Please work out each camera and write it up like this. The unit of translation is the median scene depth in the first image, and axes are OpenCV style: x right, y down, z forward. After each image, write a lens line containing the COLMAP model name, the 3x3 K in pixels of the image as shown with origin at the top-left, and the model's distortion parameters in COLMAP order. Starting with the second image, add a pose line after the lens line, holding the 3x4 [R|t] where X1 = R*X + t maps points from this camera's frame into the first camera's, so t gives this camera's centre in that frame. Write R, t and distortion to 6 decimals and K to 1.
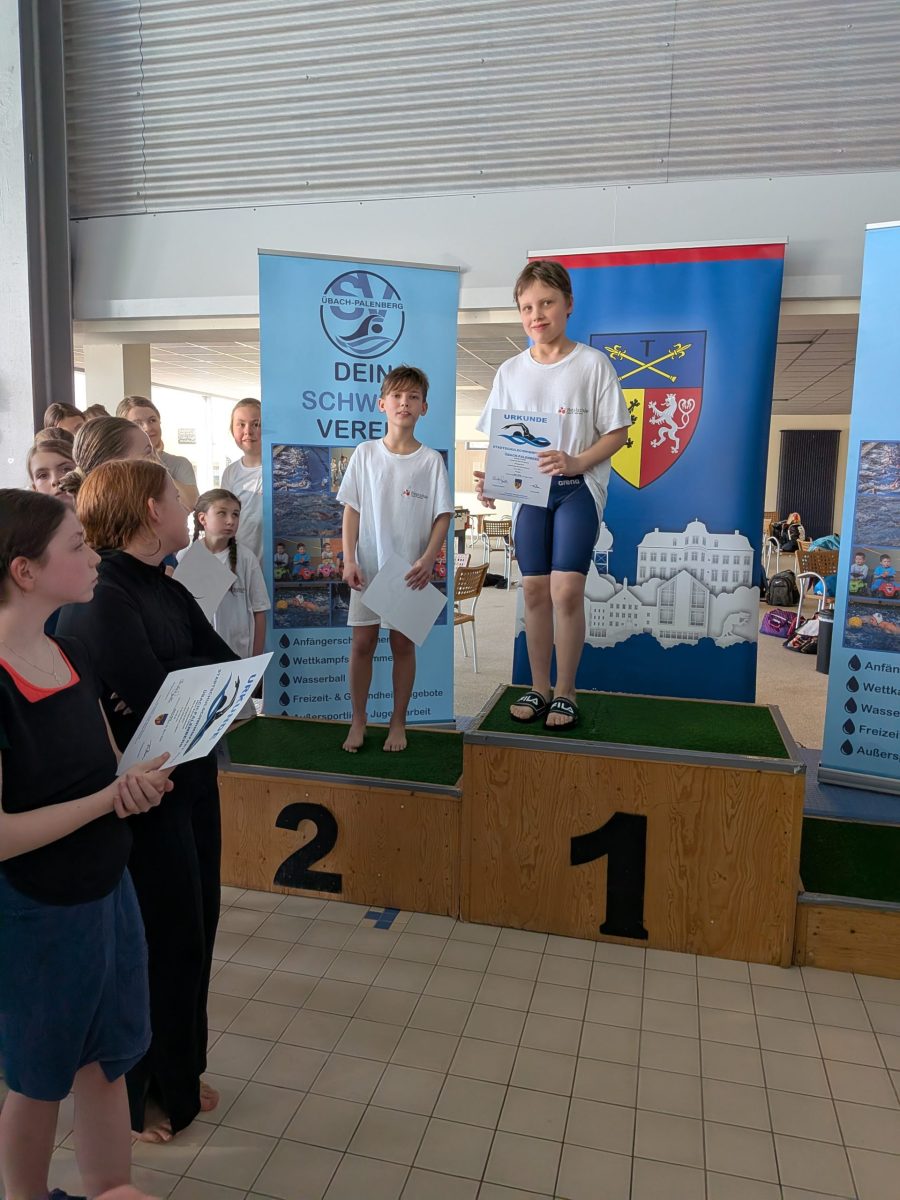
lens RADIAL K [[864.7, 0, 450.2], [0, 864.7, 591.6], [0, 0, 1]] dist [0.057399, -0.101376]
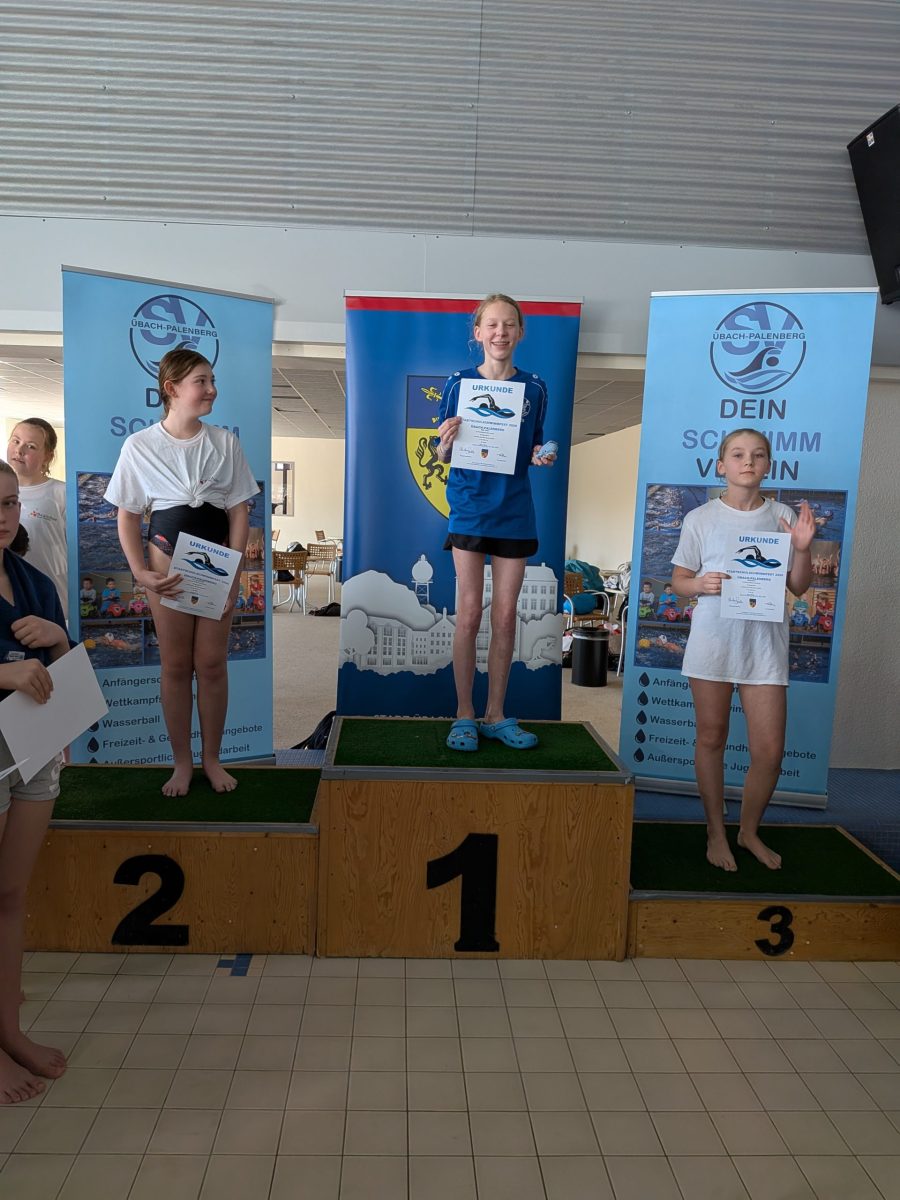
lens RADIAL K [[864.7, 0, 425.6], [0, 864.7, 601.9], [0, 0, 1]] dist [0.057399, -0.101376]
pose [[0.960609, -0.019178, 0.277241, -0.119519], [0.021859, 0.999739, -0.006582, -0.018006], [-0.277043, 0.012383, 0.960778, -0.001747]]
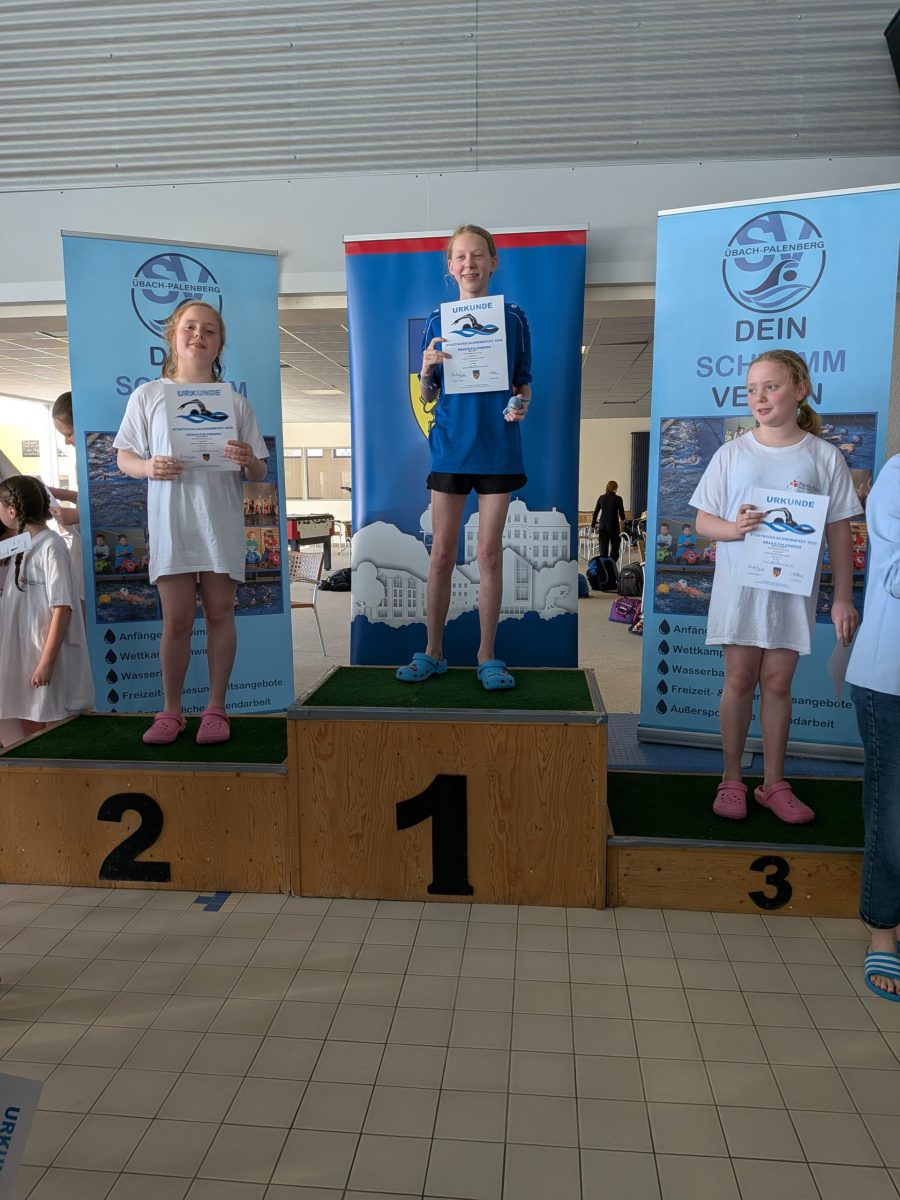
lens RADIAL K [[864.7, 0, 452.2], [0, 864.7, 610.9], [0, 0, 1]] dist [0.057399, -0.101376]
pose [[0.989091, -0.044378, 0.140463, 0.058541], [0.043176, 0.999000, 0.011592, 0.038881], [-0.140837, -0.005401, 0.990018, -0.017121]]
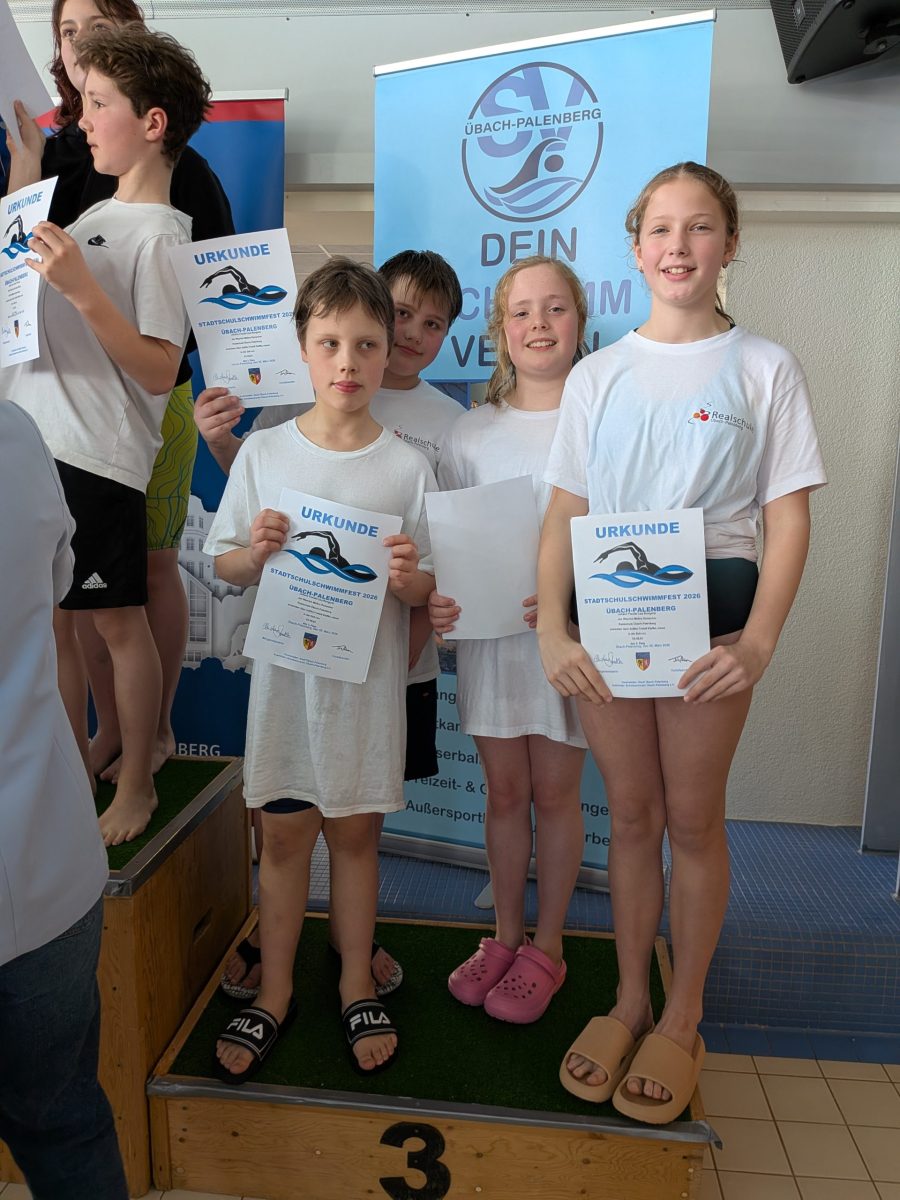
lens RADIAL K [[864.7, 0, 478.5], [0, 864.7, 604.3], [0, 0, 1]] dist [0.057399, -0.101376]
pose [[0.985428, -0.018505, 0.169081, 0.418832], [0.016179, 0.999755, 0.015121, 0.001455], [-0.169320, -0.012165, 0.985486, 0.278278]]
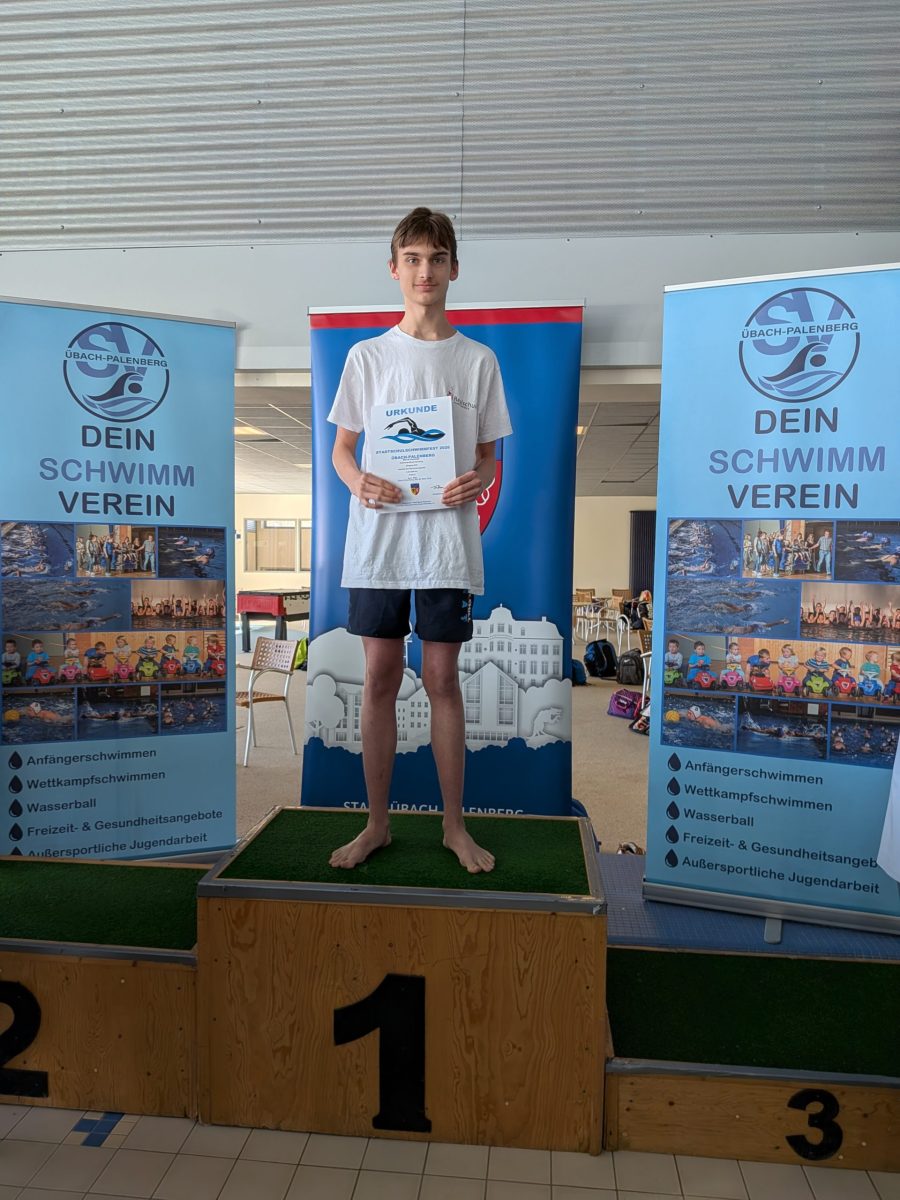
lens RADIAL K [[864.7, 0, 454.8], [0, 864.7, 600.5], [0, 0, 1]] dist [0.057399, -0.101376]
pose [[0.989009, -0.013702, 0.147219, 0.112217], [0.025272, 0.996710, -0.077009, -0.021611], [-0.145679, 0.079883, 0.986102, 0.137198]]
